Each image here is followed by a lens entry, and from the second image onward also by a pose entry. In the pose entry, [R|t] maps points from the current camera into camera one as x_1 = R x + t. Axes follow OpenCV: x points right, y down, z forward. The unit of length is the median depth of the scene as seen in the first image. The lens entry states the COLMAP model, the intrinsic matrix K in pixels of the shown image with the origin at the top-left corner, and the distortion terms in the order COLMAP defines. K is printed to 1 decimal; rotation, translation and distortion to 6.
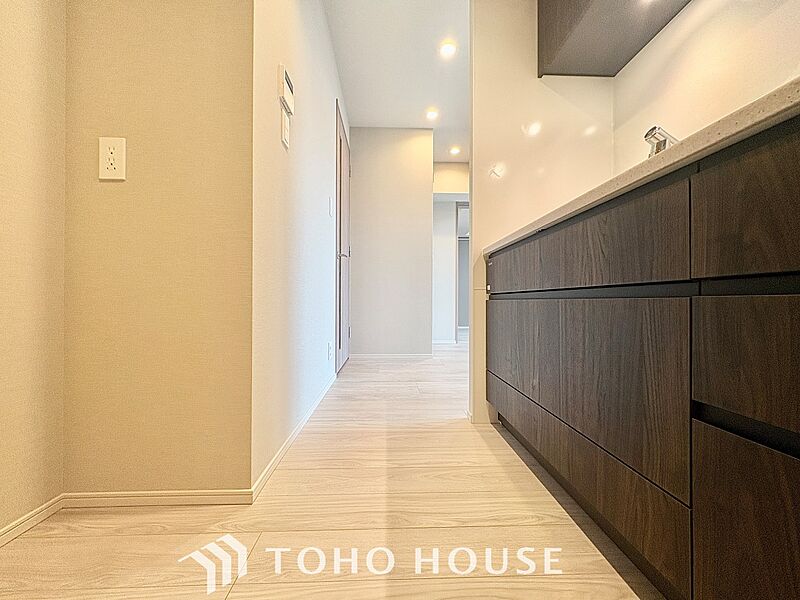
lens RADIAL K [[319.4, 0, 396.7], [0, 319.4, 301.0], [0, 0, 1]] dist [0.002364, -0.000009]
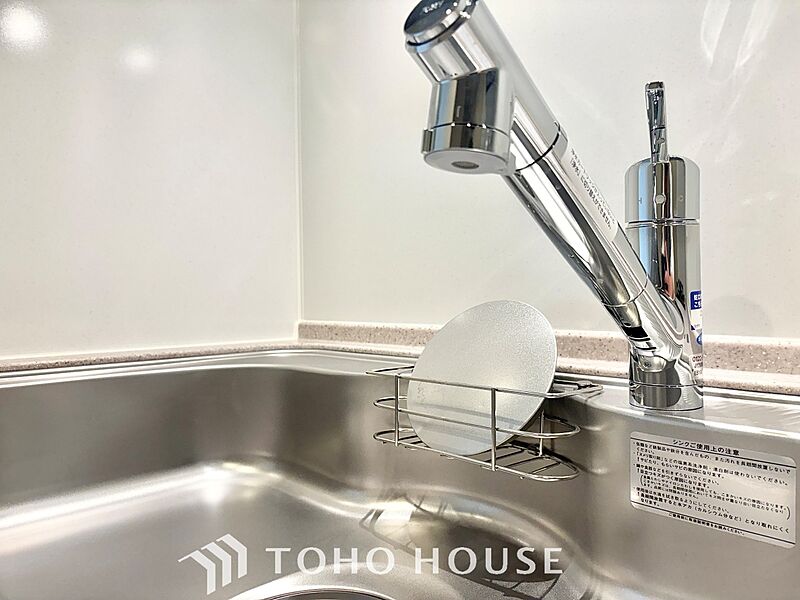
lens RADIAL K [[614.6, 0, 398.1], [0, 614.6, 300.0], [0, 0, 1]] dist [0.015295, -0.014617]
pose [[0.743374, -0.015155, 0.668704, 0.408193], [0.008858, 0.999879, 0.012813, -0.275860], [-0.668817, -0.003602, 0.743418, 0.564112]]
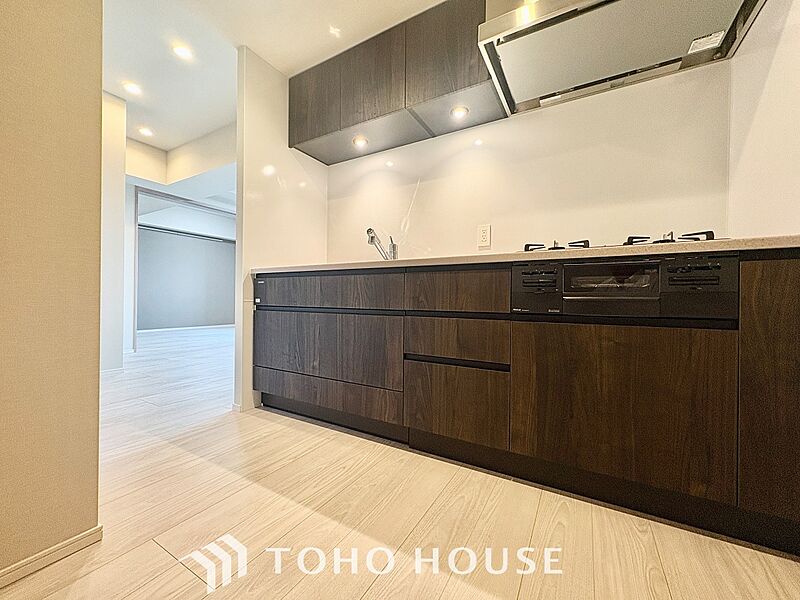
lens RADIAL K [[319.4, 0, 398.2], [0, 319.4, 302.9], [0, 0, 1]] dist [0.002364, -0.000009]
pose [[0.537224, -0.004401, 0.843428, -0.614748], [-0.011065, 0.999864, 0.012265, -0.069199], [-0.843367, -0.015921, 0.537102, -0.190387]]
